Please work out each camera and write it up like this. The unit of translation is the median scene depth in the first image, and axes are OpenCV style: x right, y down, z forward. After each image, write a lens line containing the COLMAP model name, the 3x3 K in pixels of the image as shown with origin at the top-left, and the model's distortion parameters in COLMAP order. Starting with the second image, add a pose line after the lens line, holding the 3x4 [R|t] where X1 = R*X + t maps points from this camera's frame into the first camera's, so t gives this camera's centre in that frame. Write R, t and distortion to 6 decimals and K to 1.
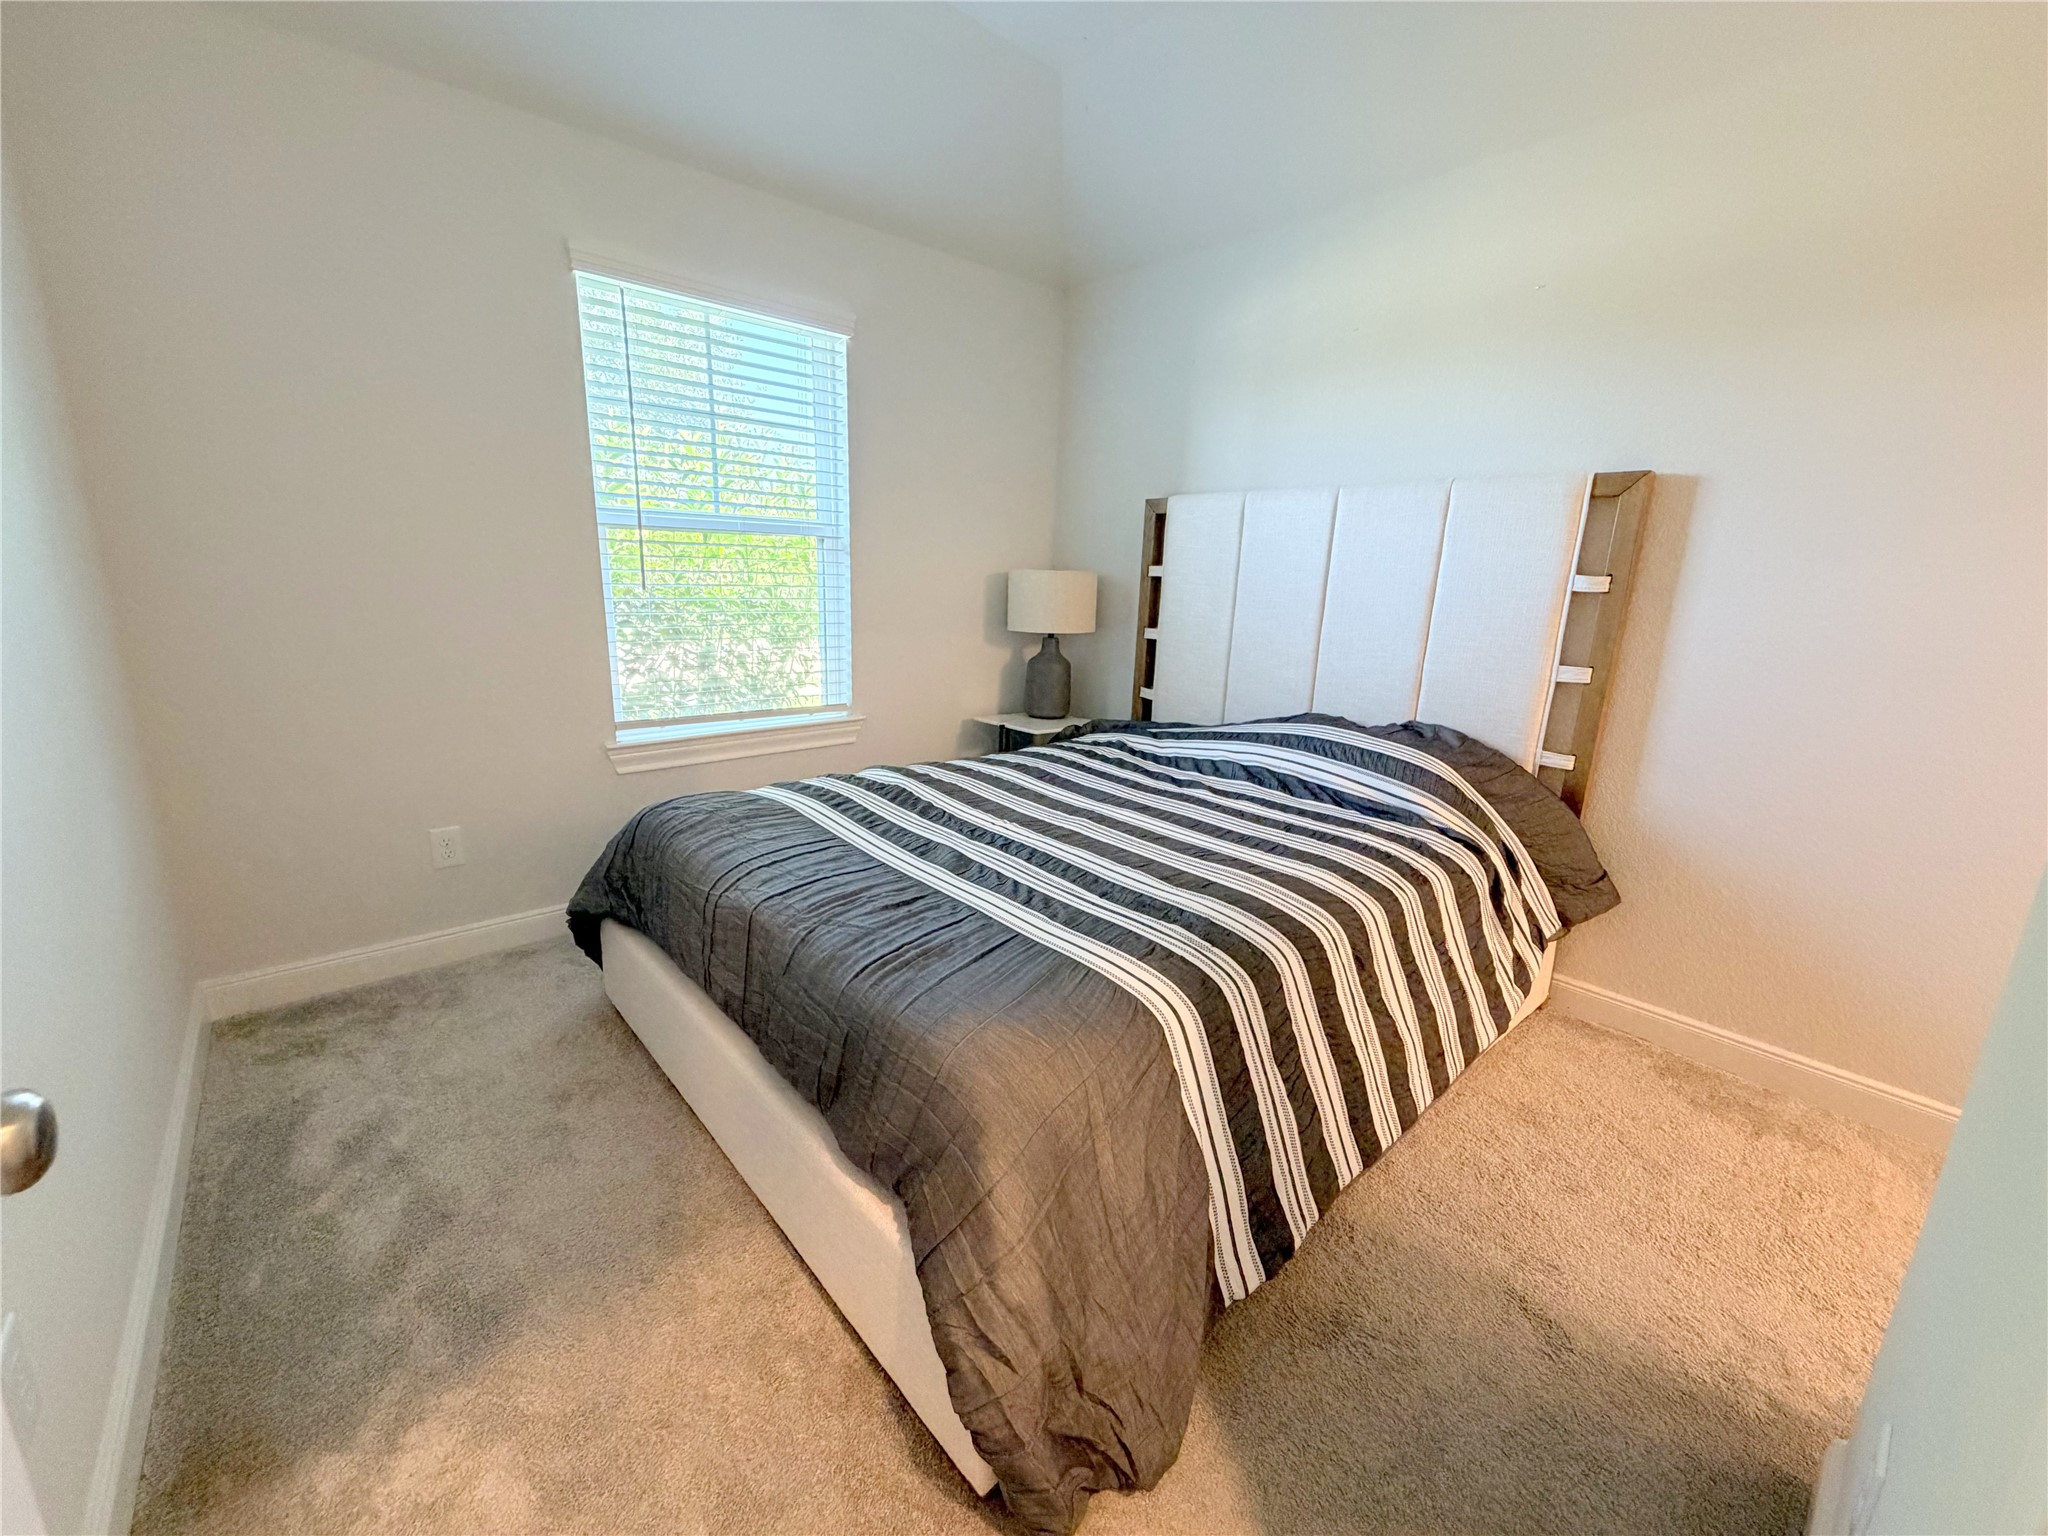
lens RADIAL K [[823.3, 0, 1017.6], [0, 823.3, 771.5], [0, 0, 1]] dist [-0.000967, 0.000344]
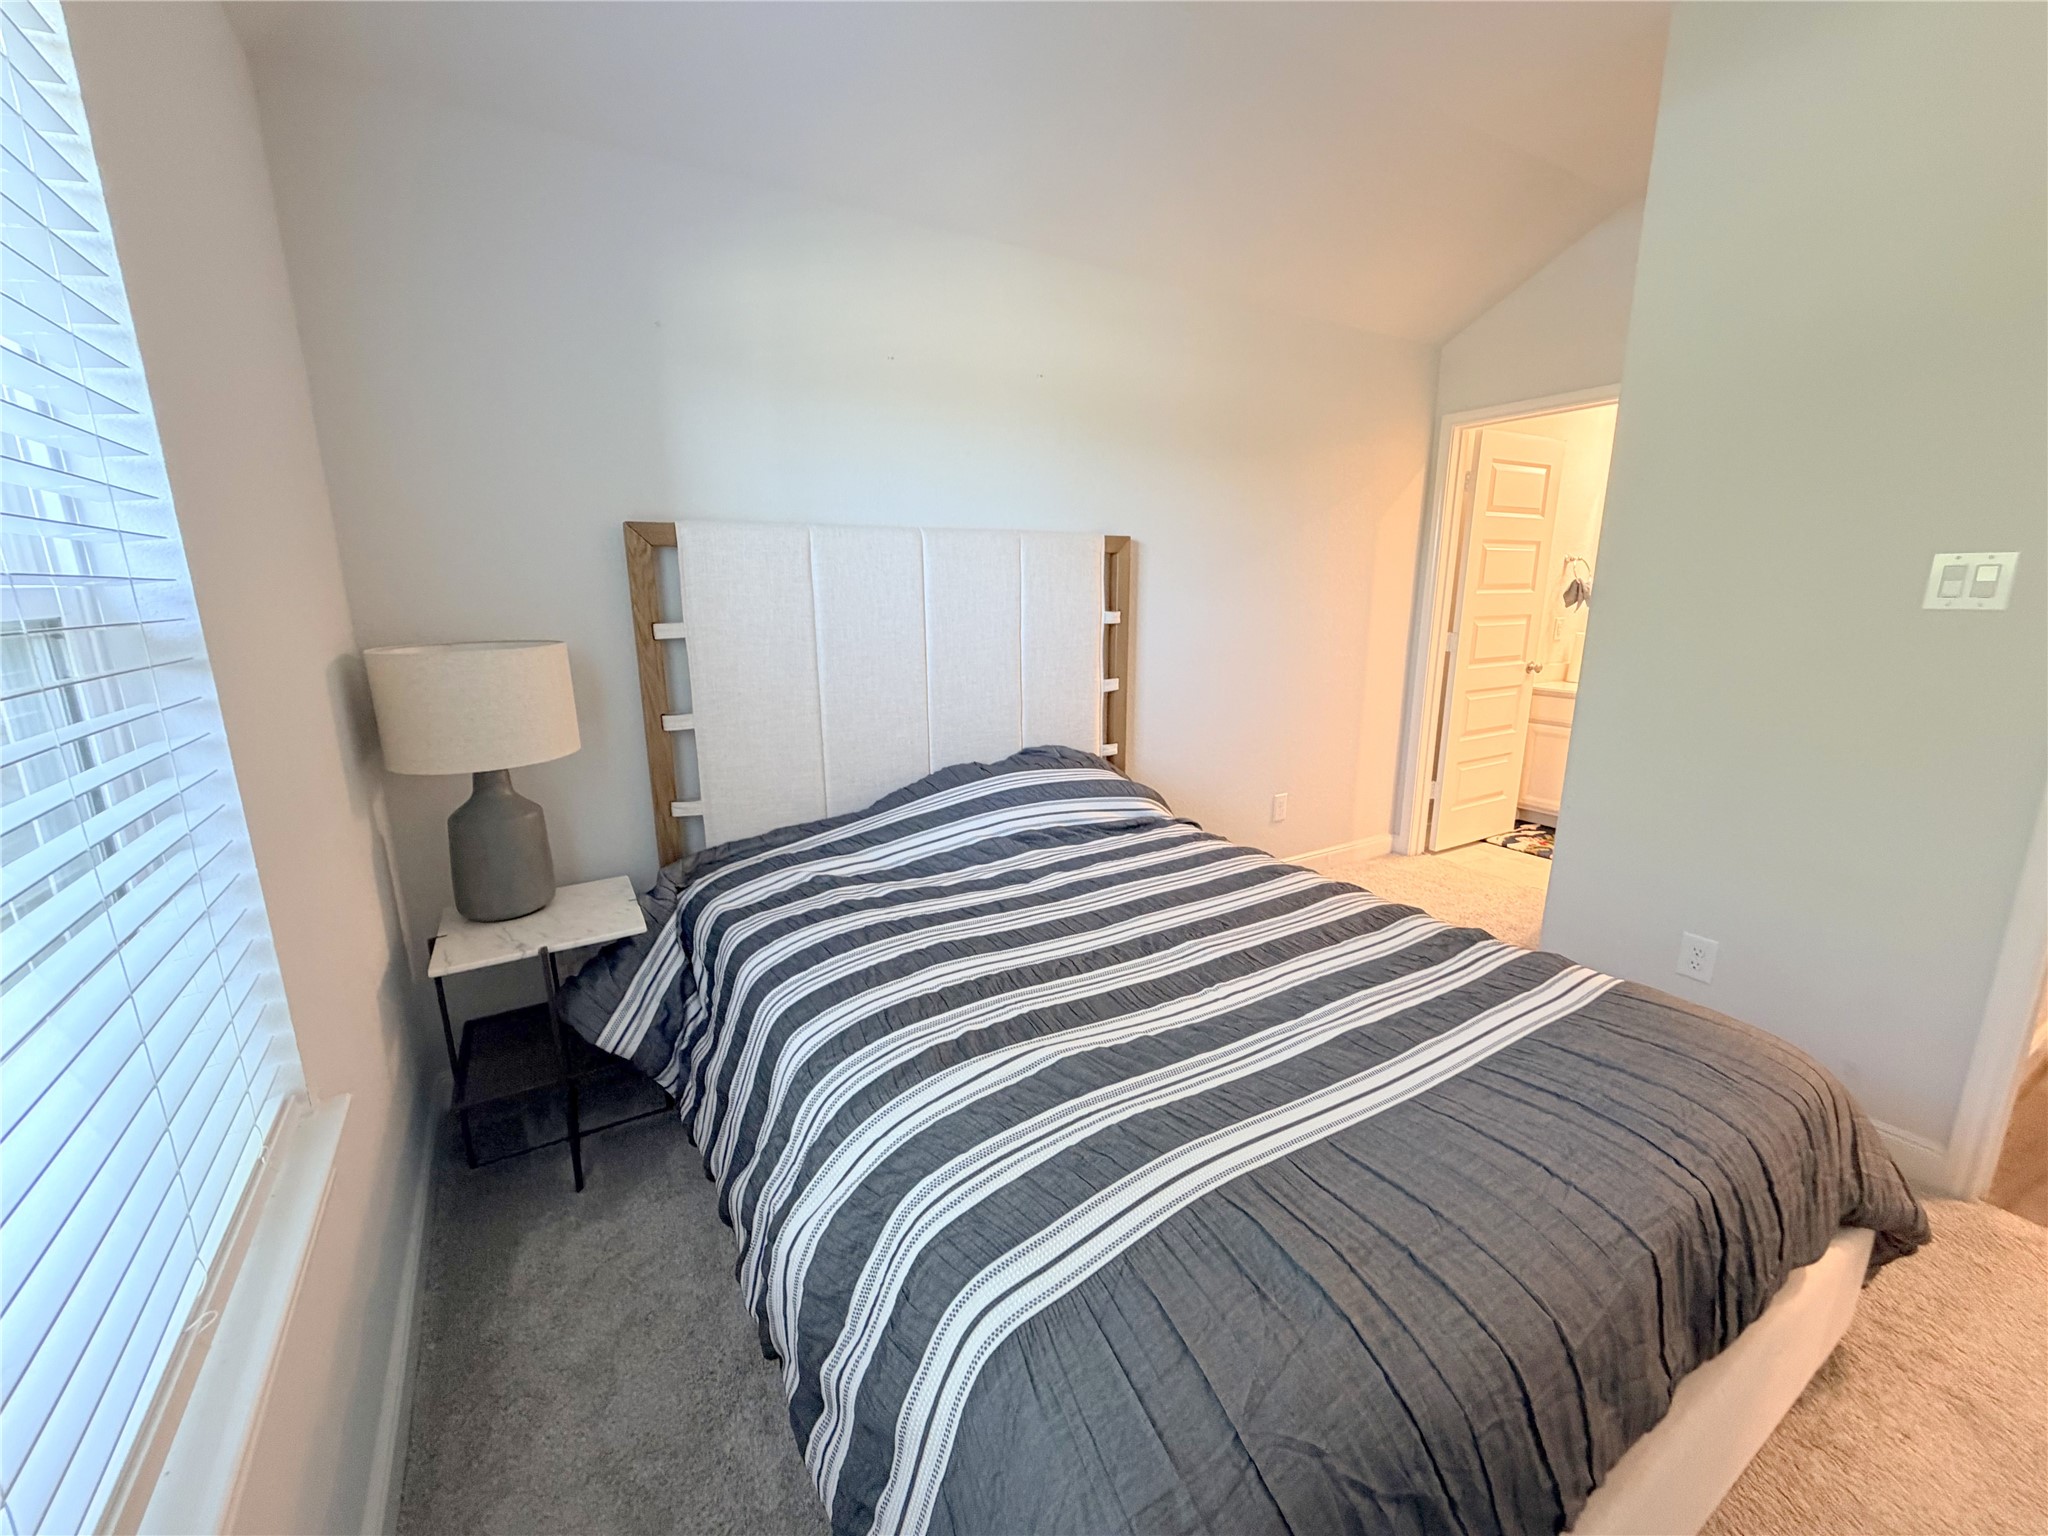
lens RADIAL K [[823.3, 0, 1017.6], [0, 823.3, 771.5], [0, 0, 1]] dist [-0.000967, 0.000344]
pose [[0.160835, -0.258619, 0.952496, -0.655358], [0.238496, 0.946644, 0.216759, -0.308823], [-0.957733, 0.192304, 0.213934, 0.881254]]
